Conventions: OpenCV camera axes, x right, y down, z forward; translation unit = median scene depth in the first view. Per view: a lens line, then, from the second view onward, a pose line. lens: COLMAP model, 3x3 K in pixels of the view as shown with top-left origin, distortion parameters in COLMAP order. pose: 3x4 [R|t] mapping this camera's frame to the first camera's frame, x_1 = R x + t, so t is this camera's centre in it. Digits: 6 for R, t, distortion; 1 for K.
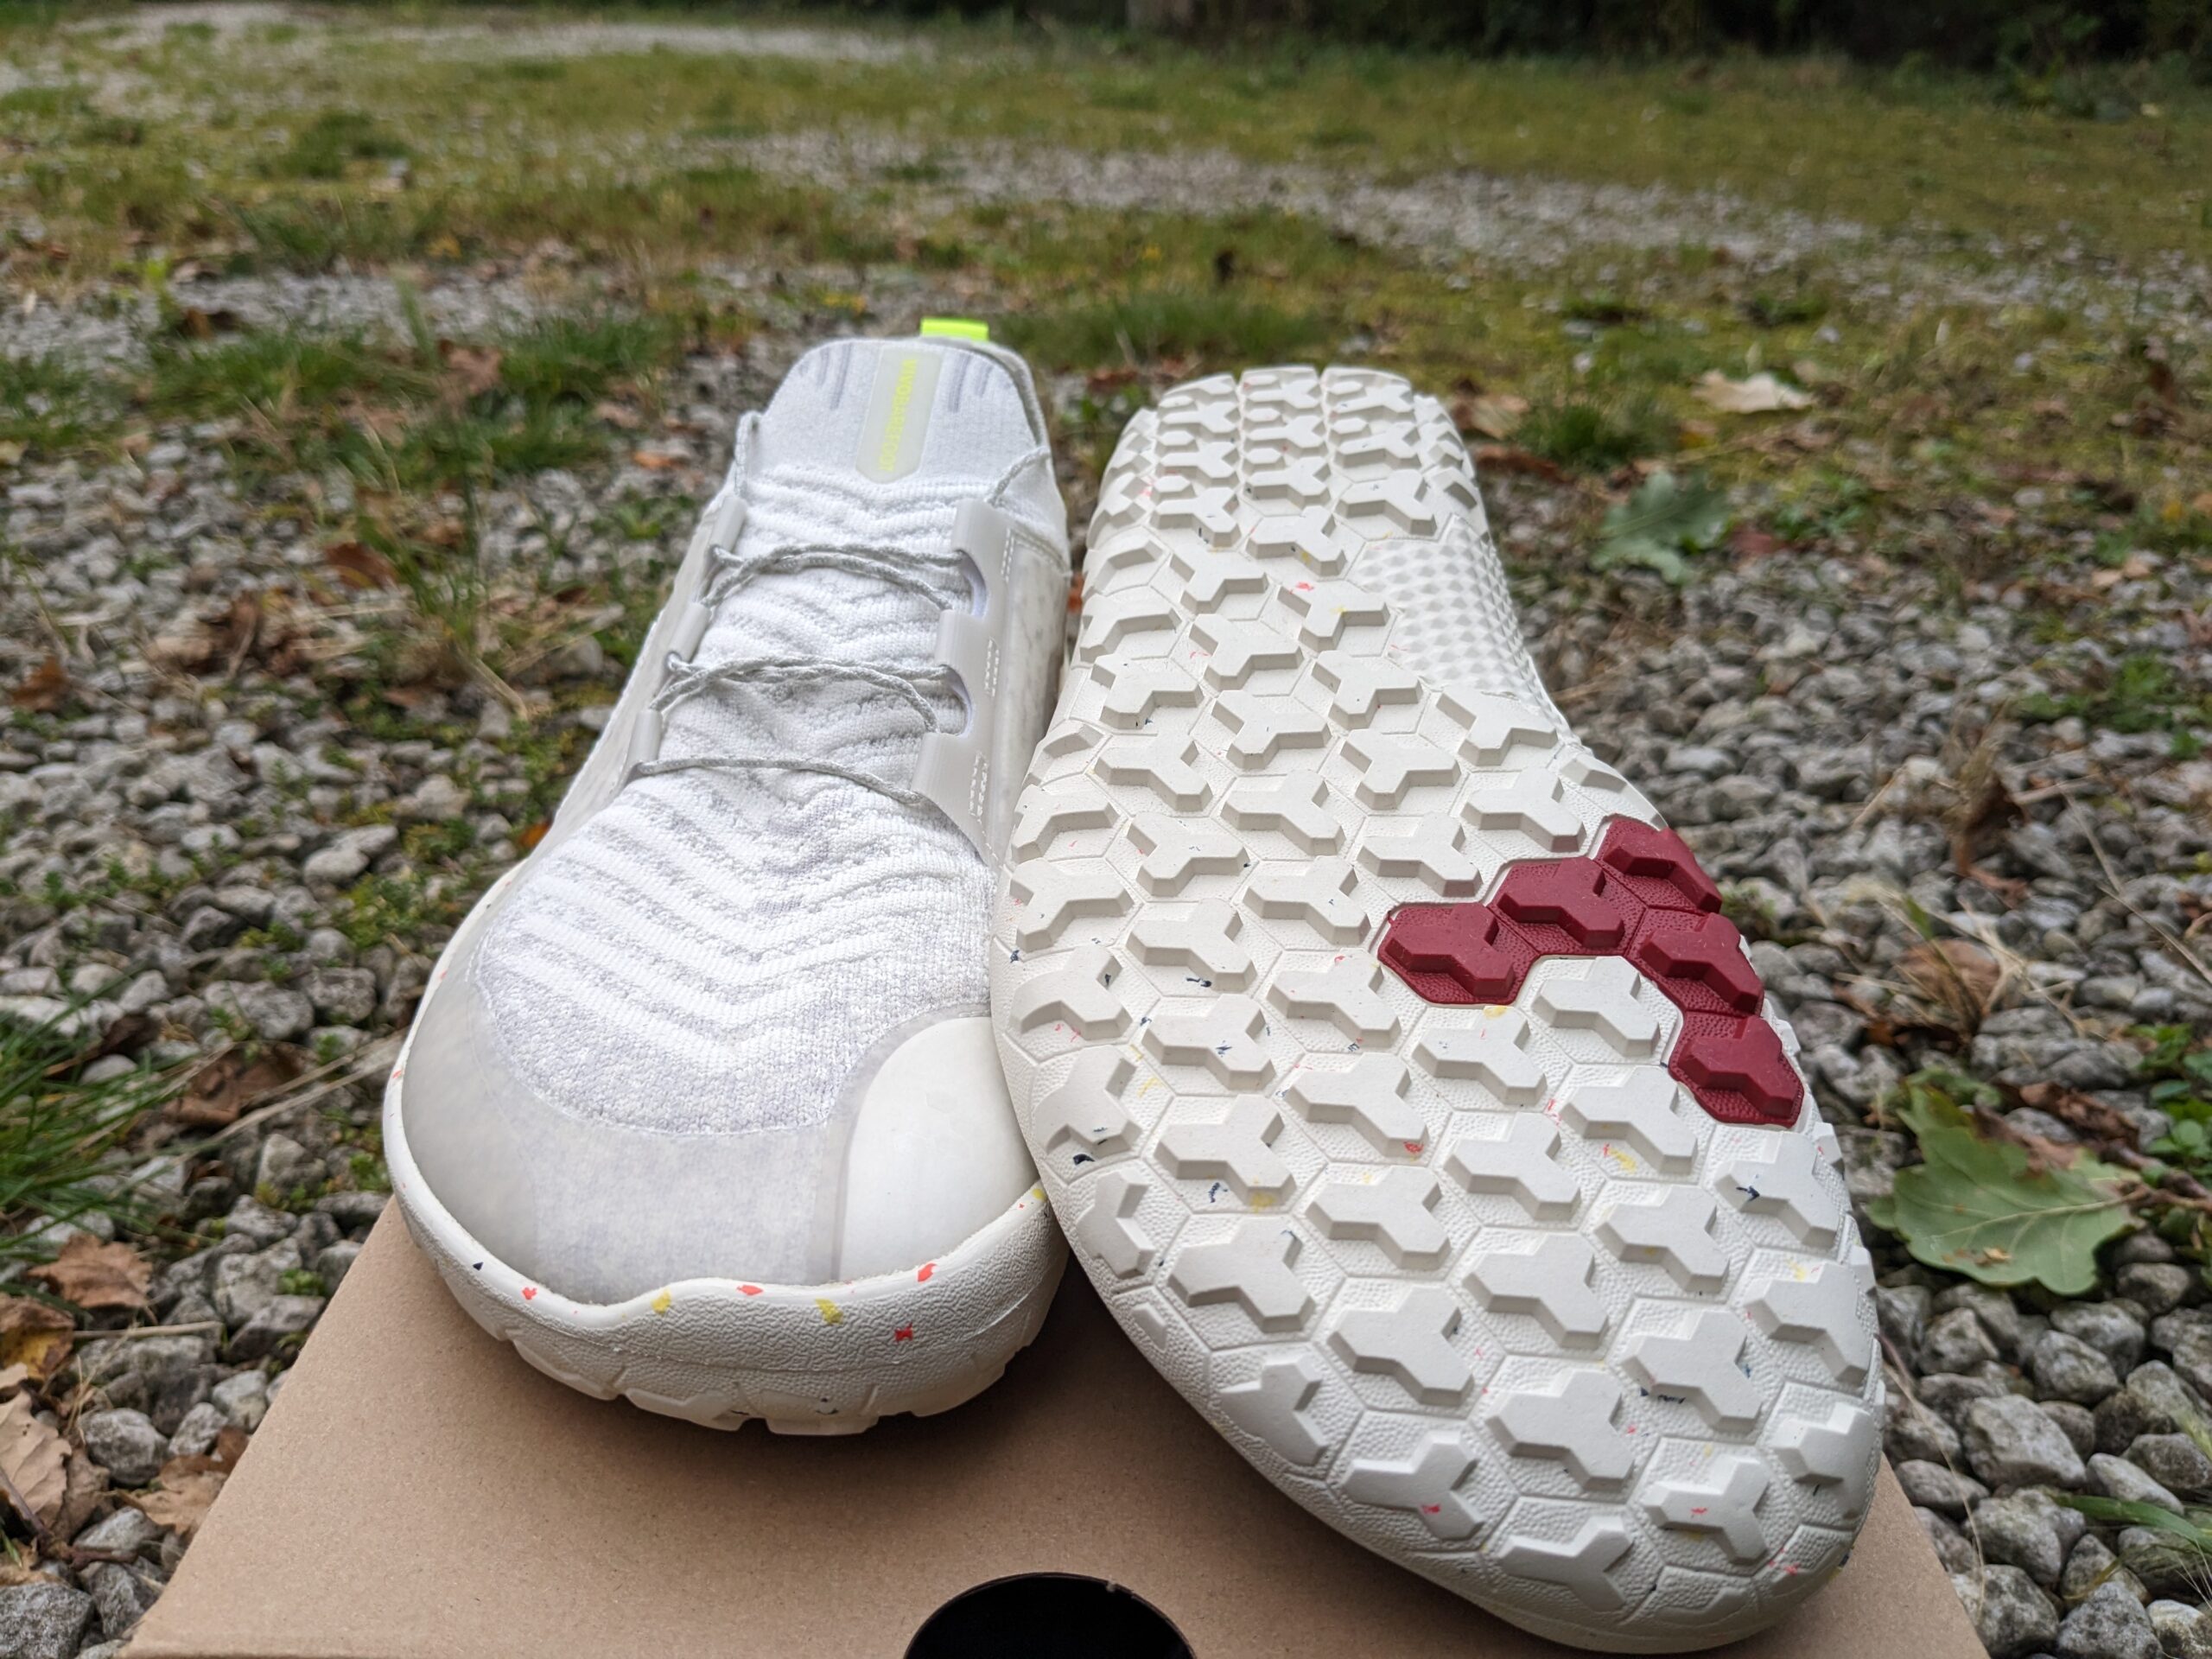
lens RADIAL K [[1817.2, 0, 1069.9], [0, 1817.2, 865.6], [0, 0, 1]] dist [0.027679, -0.082138]
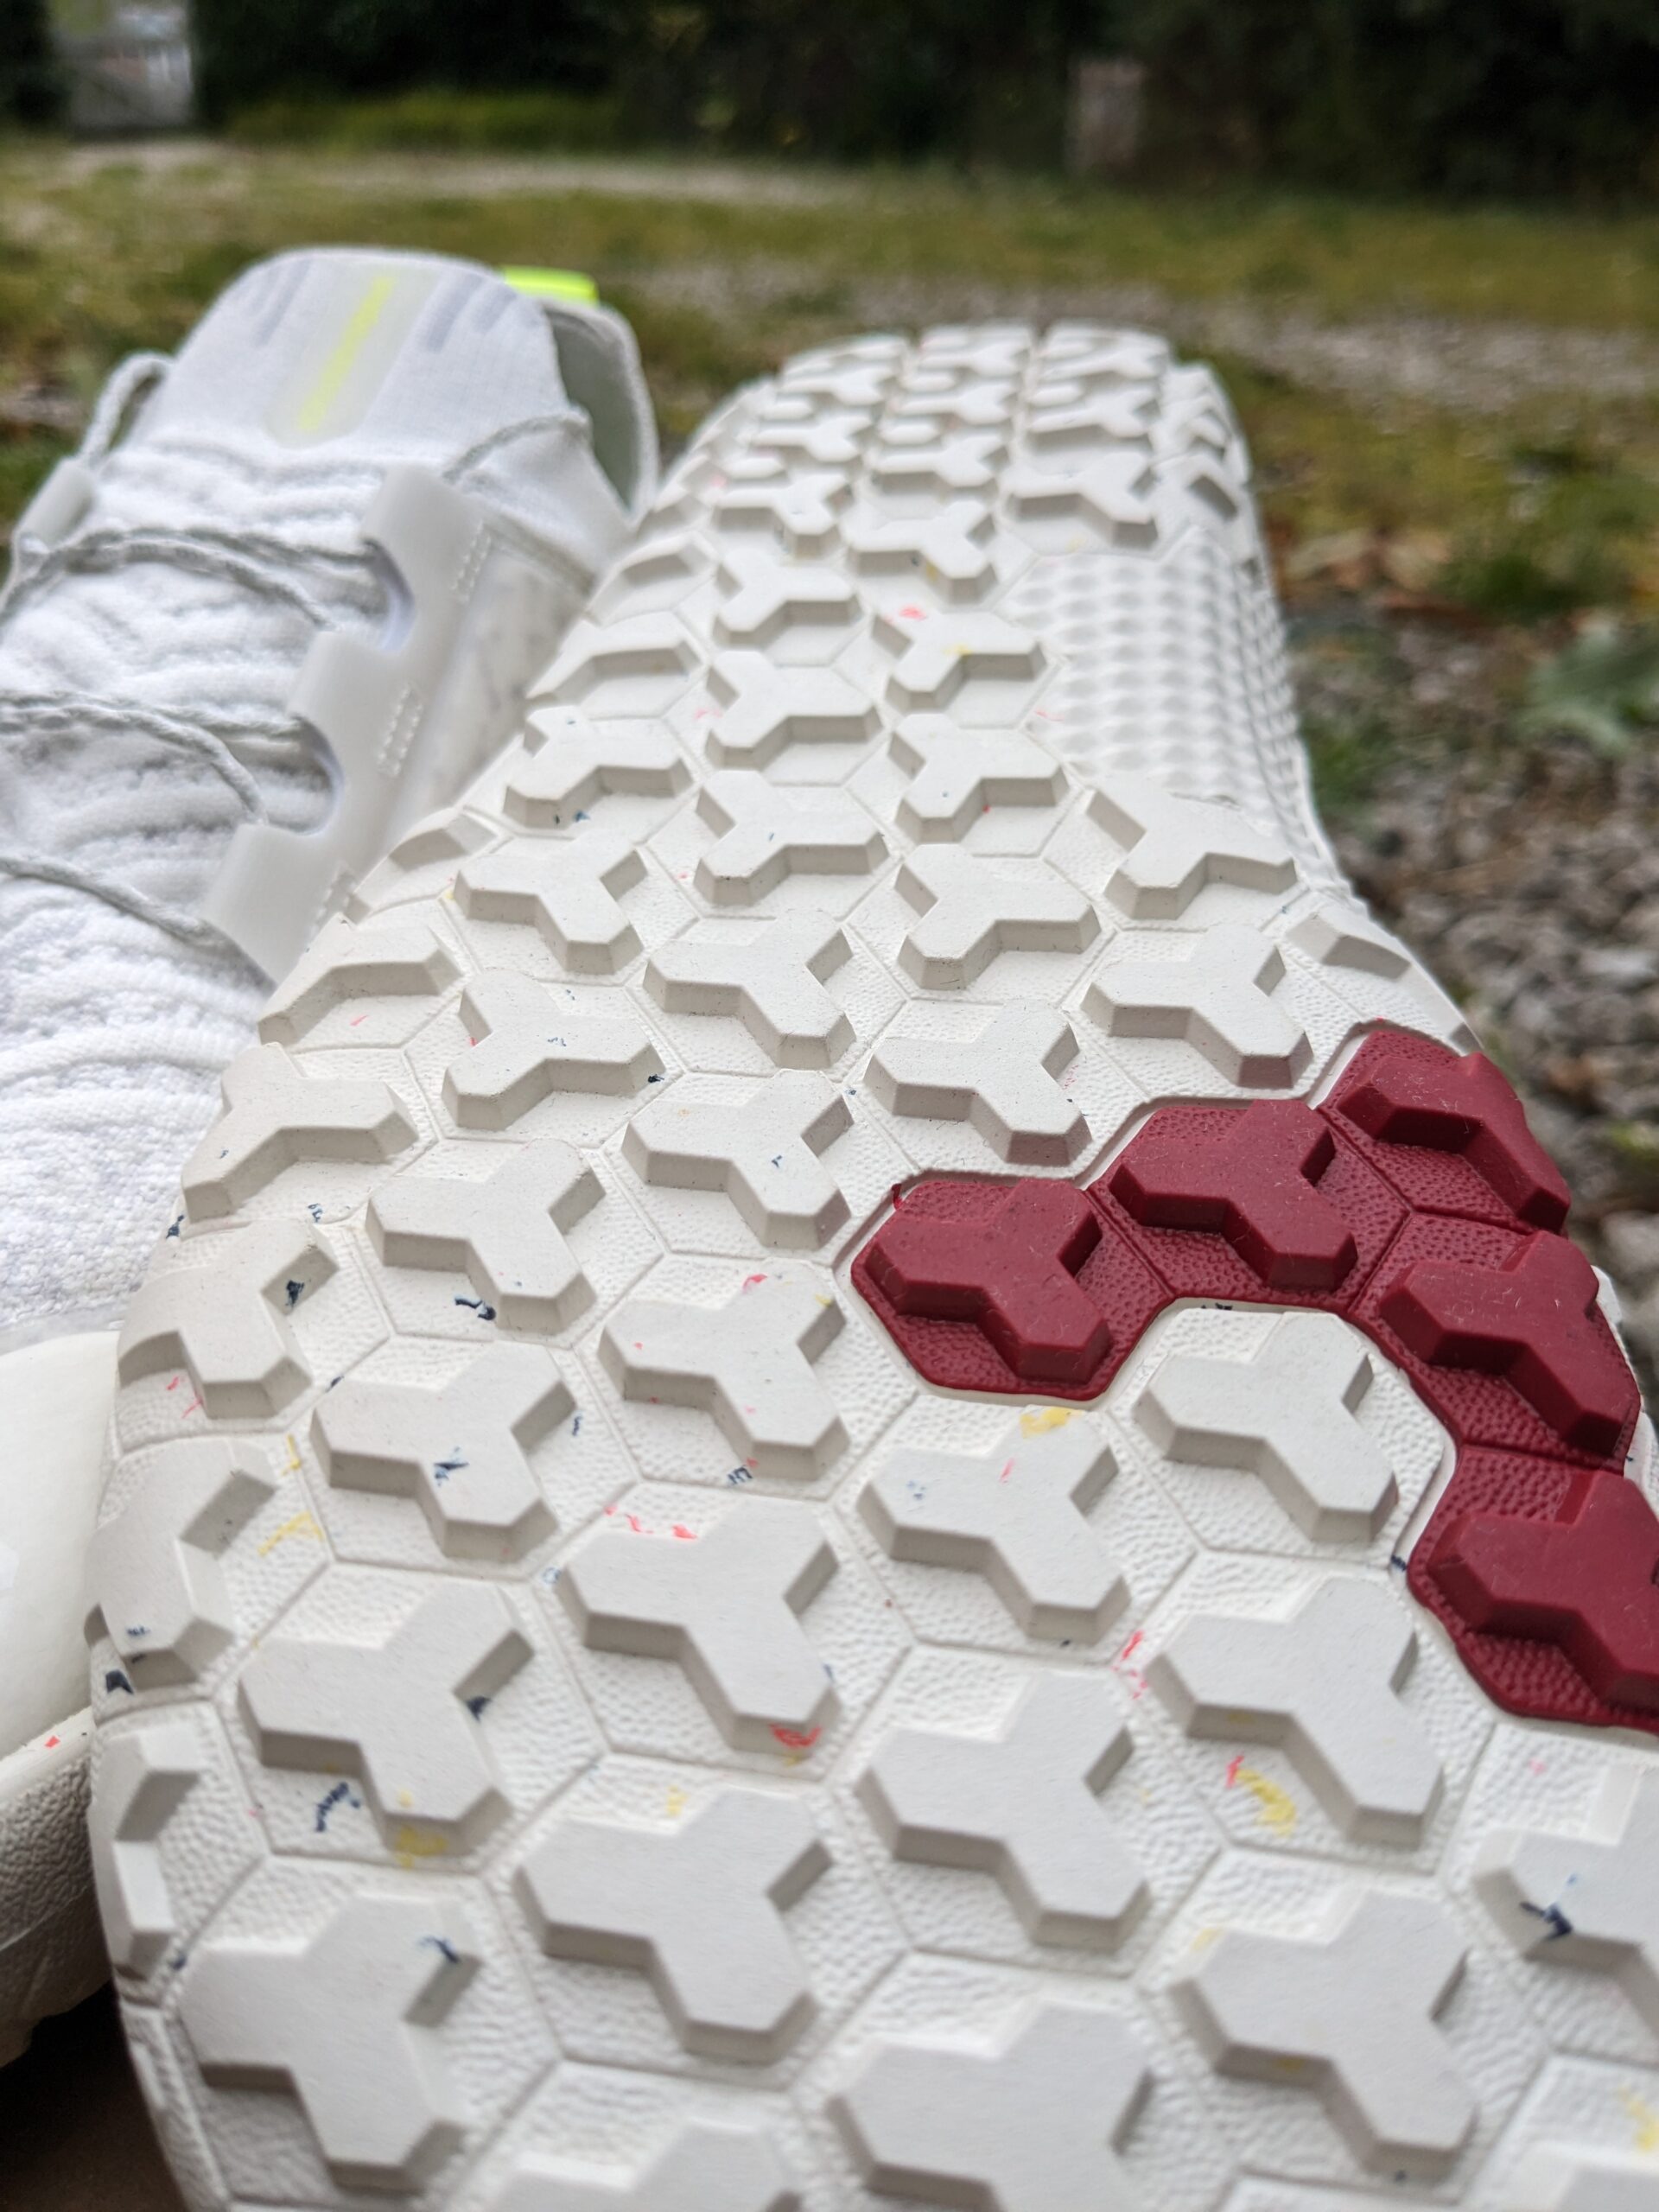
lens RADIAL K [[1844.9, 0, 782.2], [0, 1844.9, 1108.5], [0, 0, 1]] dist [0.006833, -0.067888]
pose [[0.993494, 0.058721, -0.097574, 0.171885], [-0.055400, 0.997800, 0.036410, -0.012004], [0.099497, -0.030768, 0.994562, 0.428588]]
